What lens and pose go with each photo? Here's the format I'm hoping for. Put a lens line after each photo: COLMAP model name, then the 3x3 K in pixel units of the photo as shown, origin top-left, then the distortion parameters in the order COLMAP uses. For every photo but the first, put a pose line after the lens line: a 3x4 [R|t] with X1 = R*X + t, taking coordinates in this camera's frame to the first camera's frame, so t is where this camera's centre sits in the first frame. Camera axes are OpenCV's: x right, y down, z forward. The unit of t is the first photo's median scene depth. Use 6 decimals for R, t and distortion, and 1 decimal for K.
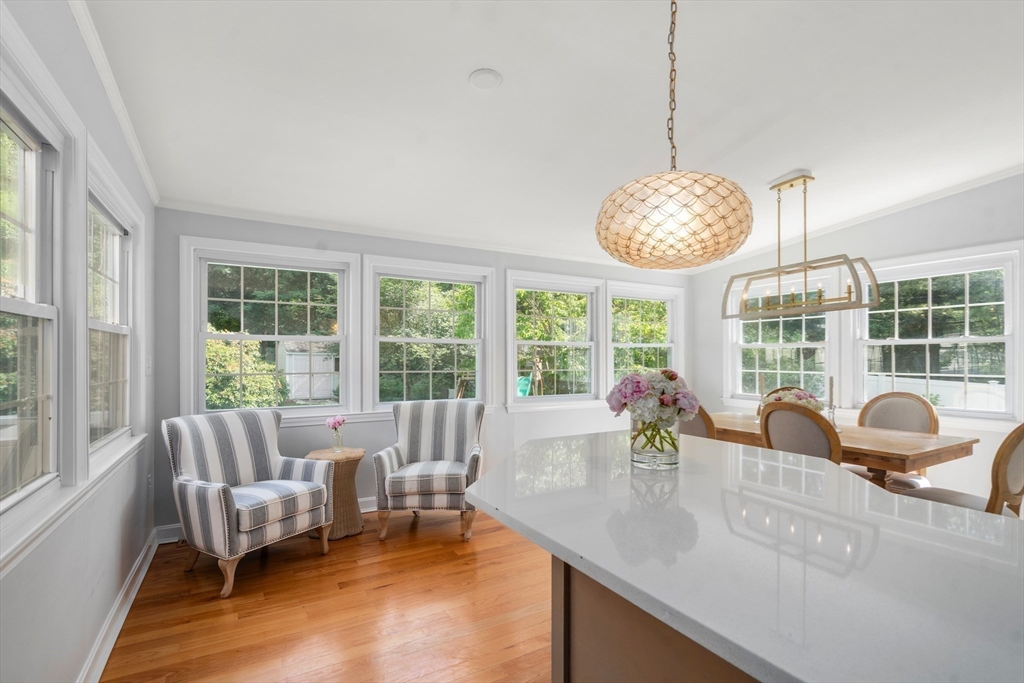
lens RADIAL K [[479.8, 0, 517.9], [0, 479.8, 357.2], [0, 0, 1]] dist [-0.002345, 0.000168]
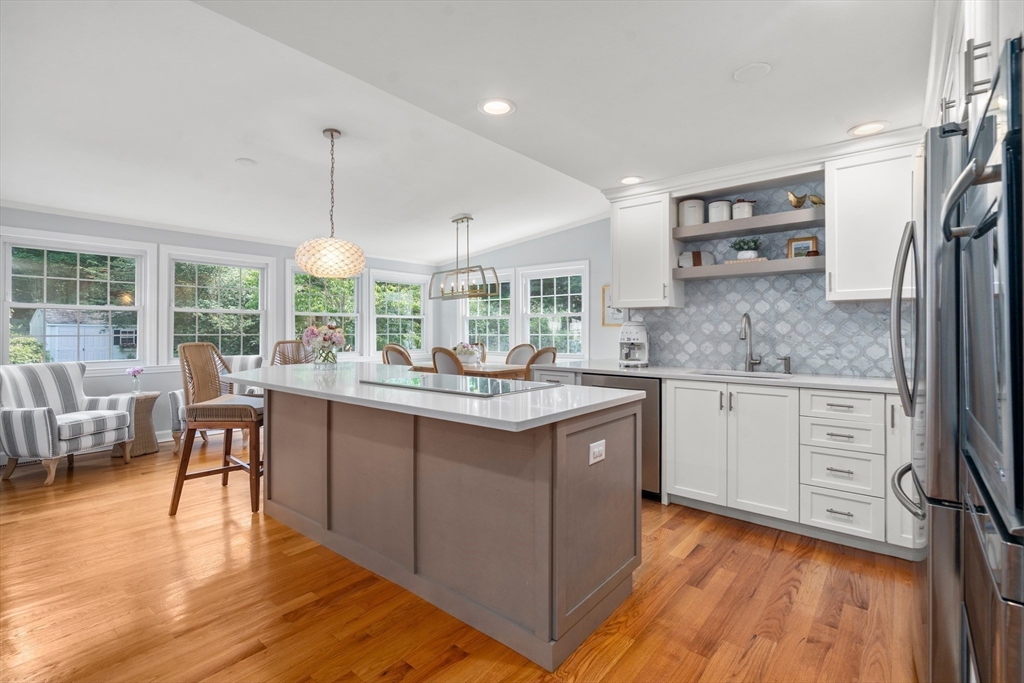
lens RADIAL K [[471.9, 0, 508.5], [0, 471.9, 327.0], [0, 0, 1]] dist [-0.001661, 0.000368]
pose [[0.942952, 0.001257, 0.332926, 0.167203], [0.001376, 0.999970, -0.007671, 0.024827], [-0.332925, 0.007691, 0.942922, -0.598079]]
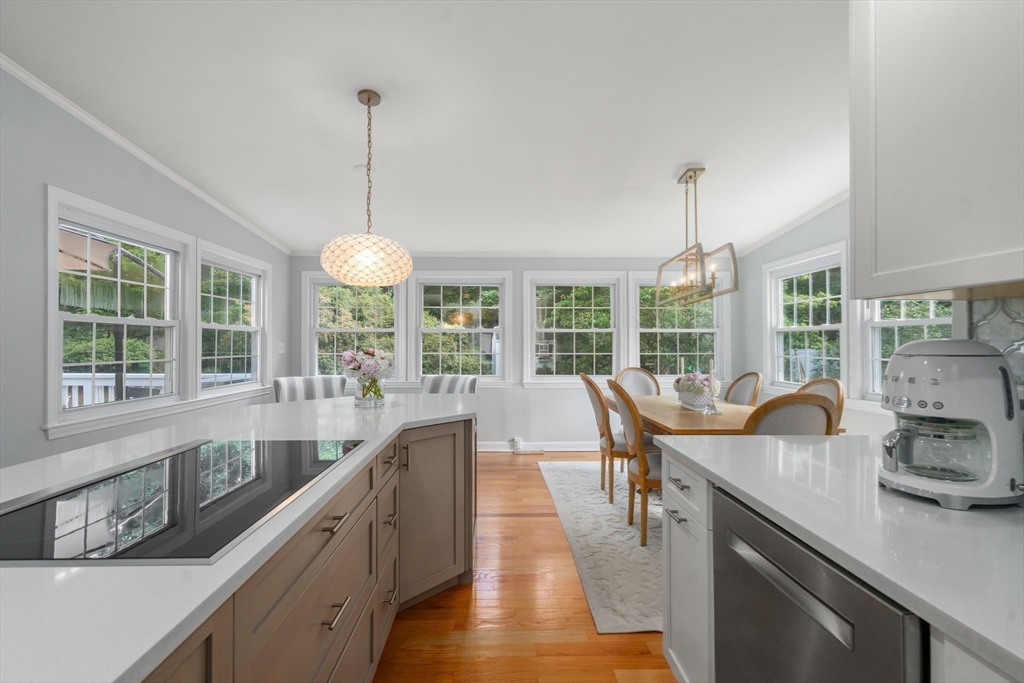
lens RADIAL K [[471.9, 0, 508.5], [0, 471.9, 327.0], [0, 0, 1]] dist [-0.001661, 0.000368]
pose [[0.871260, -0.020586, -0.490389, 0.707875], [0.003845, 0.999376, -0.035121, 0.003618], [0.490806, 0.028713, 0.870796, -0.086757]]
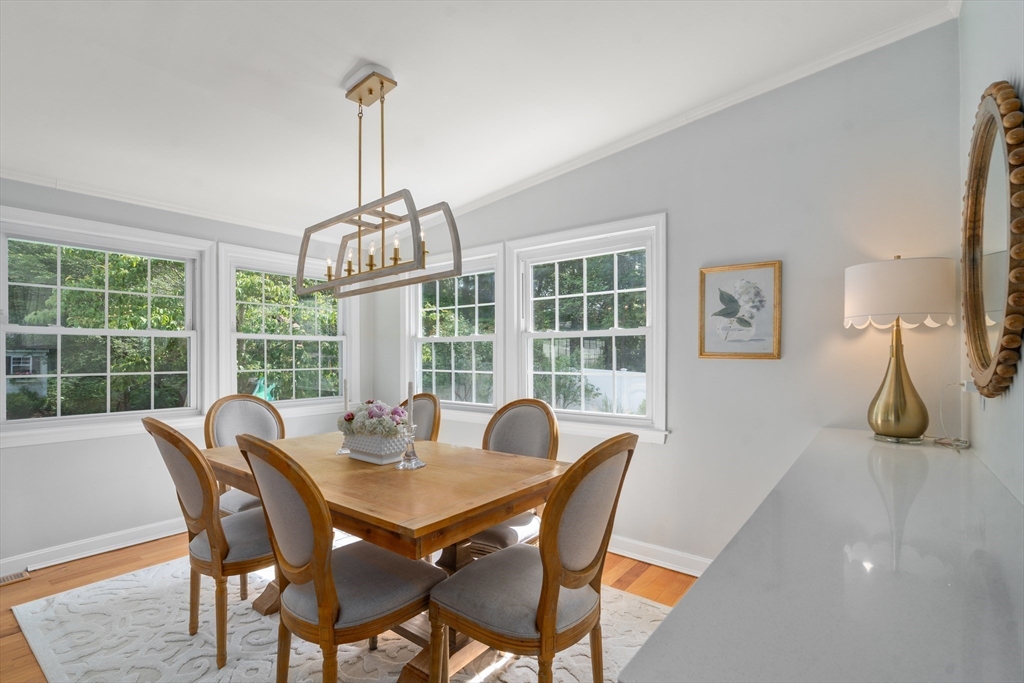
lens RADIAL K [[466.2, 0, 515.7], [0, 466.2, 355.5], [0, 0, 1]] dist [-0.002674, -0.000377]
pose [[0.929482, -0.003695, 0.368849, 0.506109], [0.002152, 0.999987, 0.004595, 0.000900], [-0.368861, -0.003477, 0.929478, 0.321808]]
